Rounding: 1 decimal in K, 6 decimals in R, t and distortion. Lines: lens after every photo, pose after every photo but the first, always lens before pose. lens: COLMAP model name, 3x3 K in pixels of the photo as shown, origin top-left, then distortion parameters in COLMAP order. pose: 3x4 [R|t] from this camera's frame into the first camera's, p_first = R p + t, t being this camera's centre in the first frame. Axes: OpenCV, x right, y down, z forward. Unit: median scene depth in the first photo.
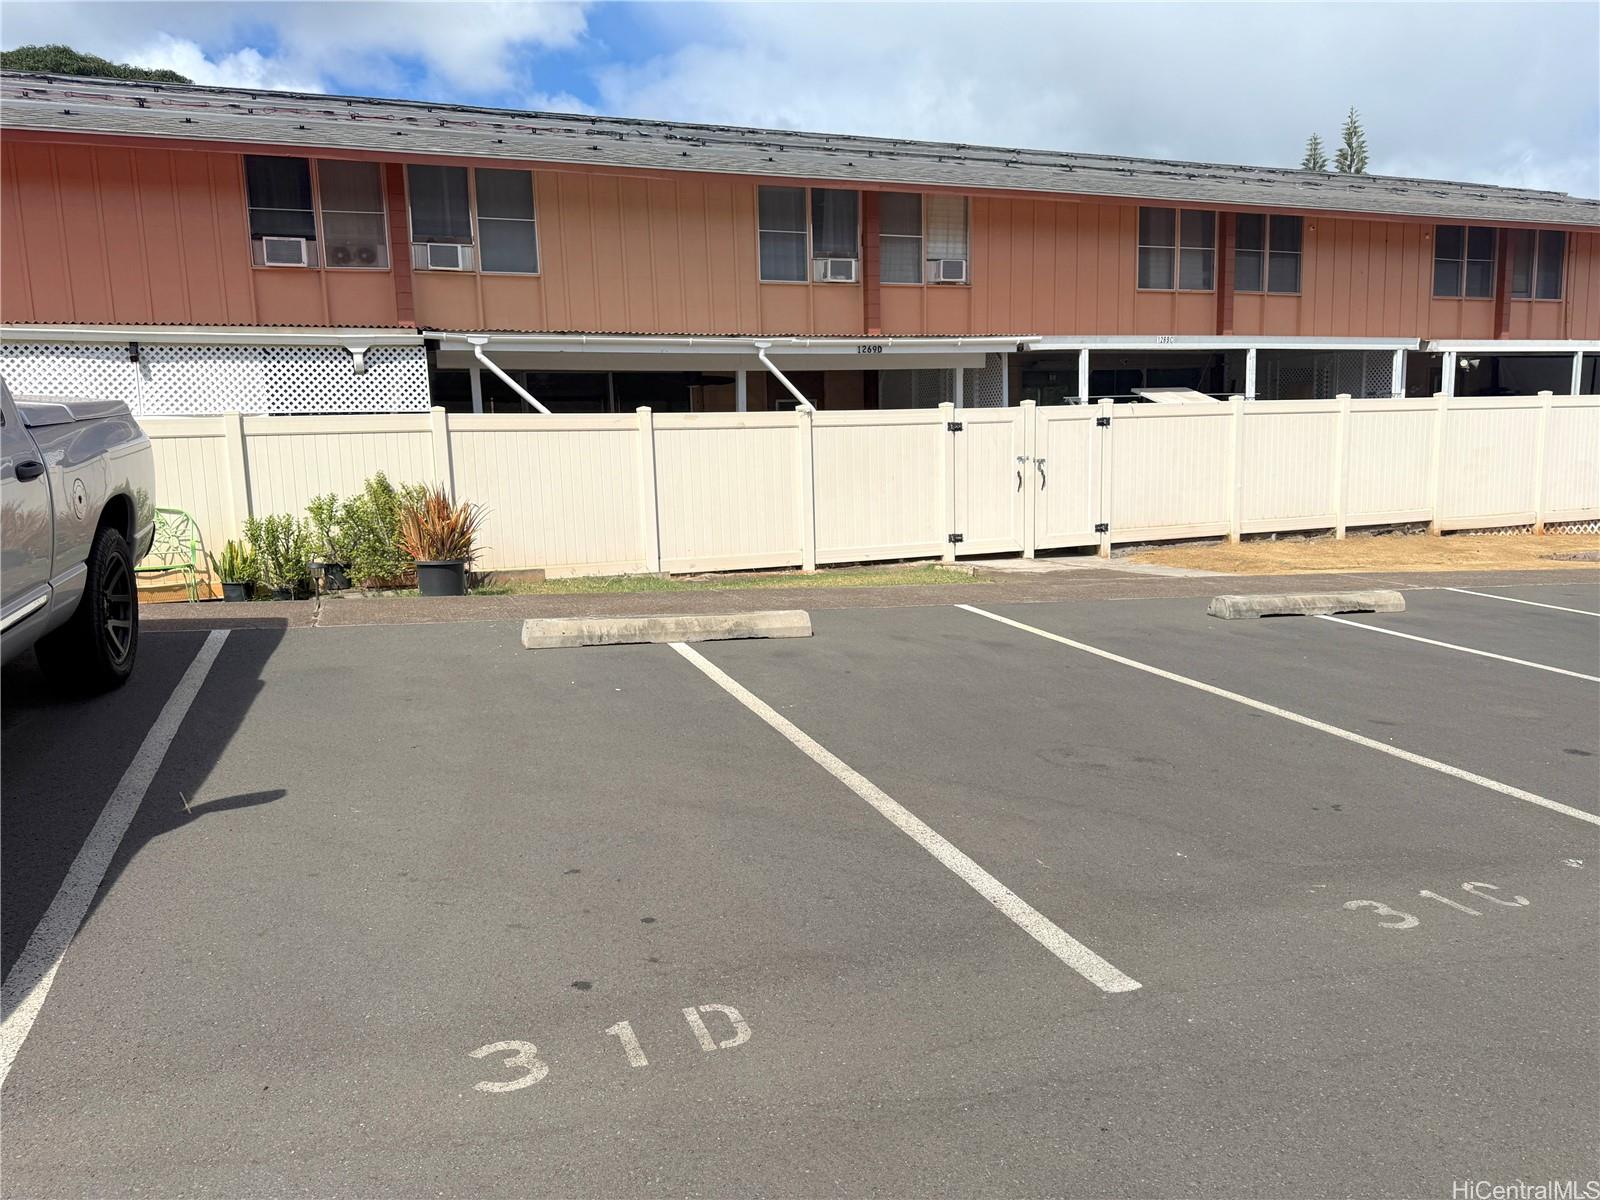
lens RADIAL K [[1156.4, 0, 800.0], [0, 1156.4, 600.0], [0, 0, 1]] dist [0.007668, -0.130448]
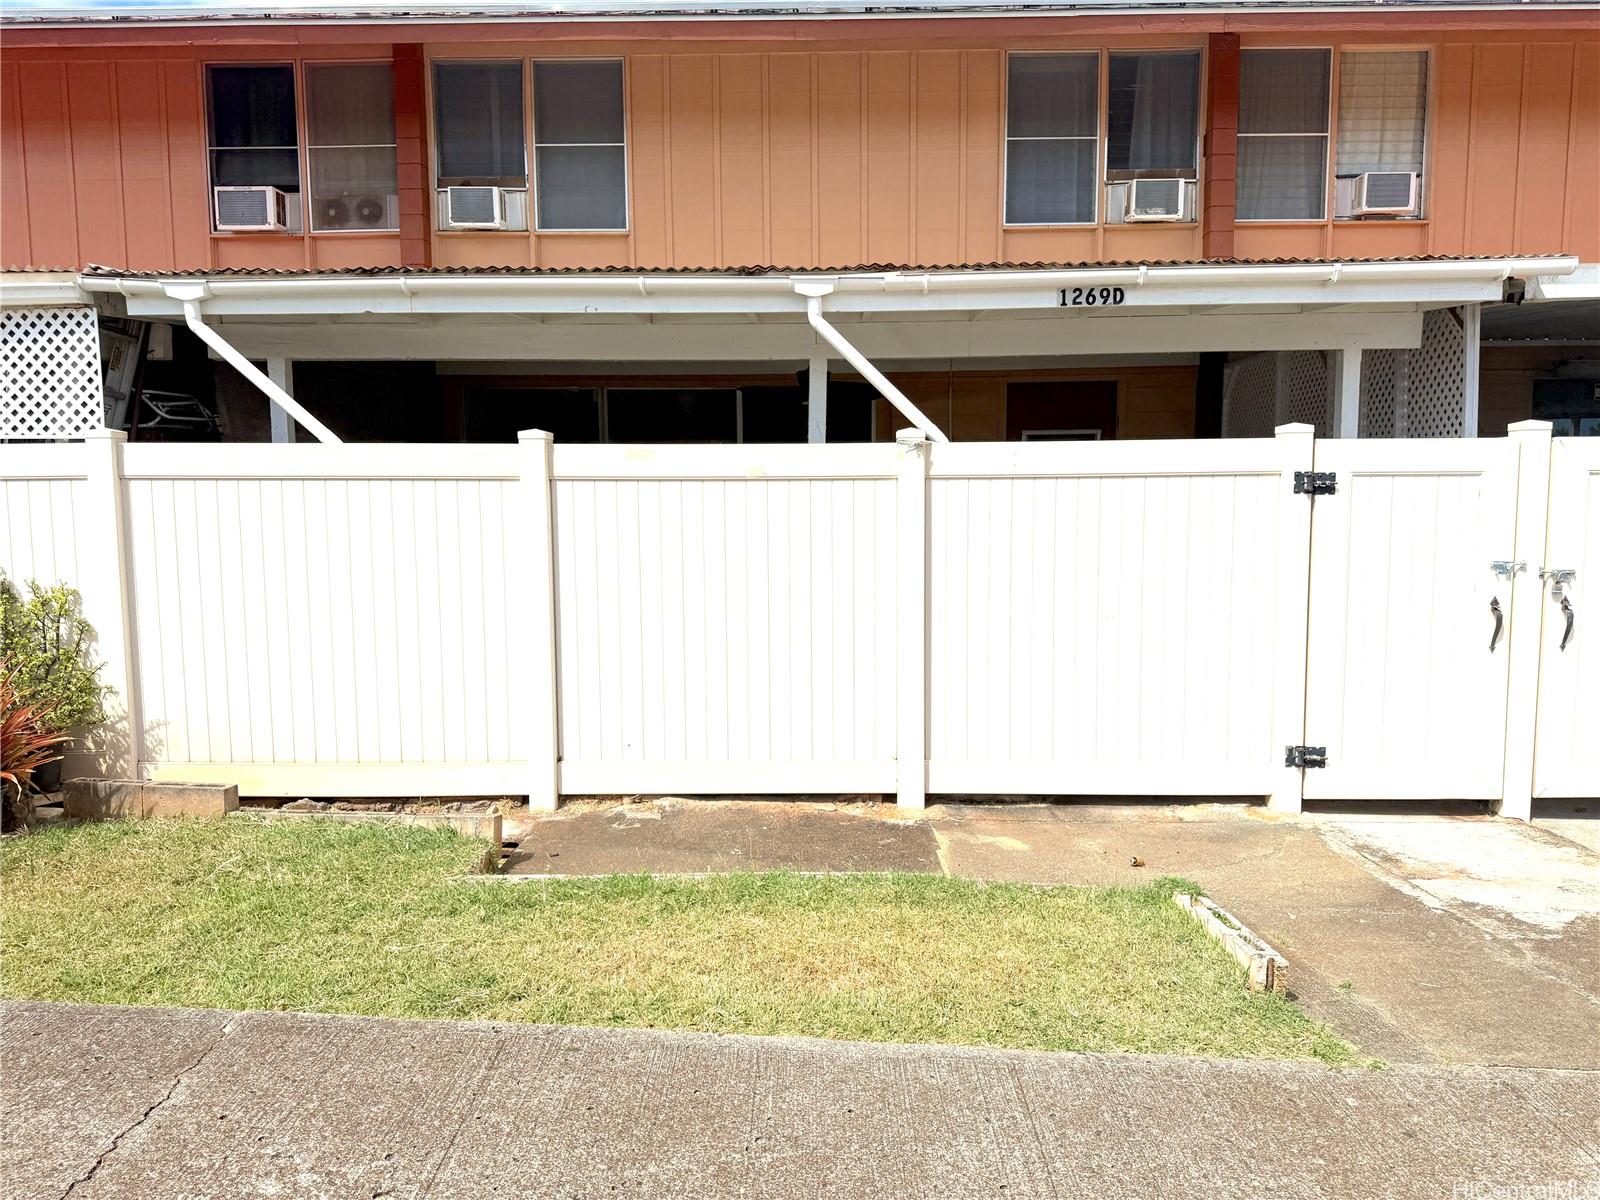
lens RADIAL K [[1274.5, 0, 665.0], [0, 1274.5, 599.4], [0, 0, 1]] dist [0.004355, -0.036692]
pose [[0.913825, 0.051702, -0.402803, 0.106059], [-0.071777, 0.996810, -0.034892, -0.076545], [0.399714, 0.060797, 0.914621, 0.498665]]
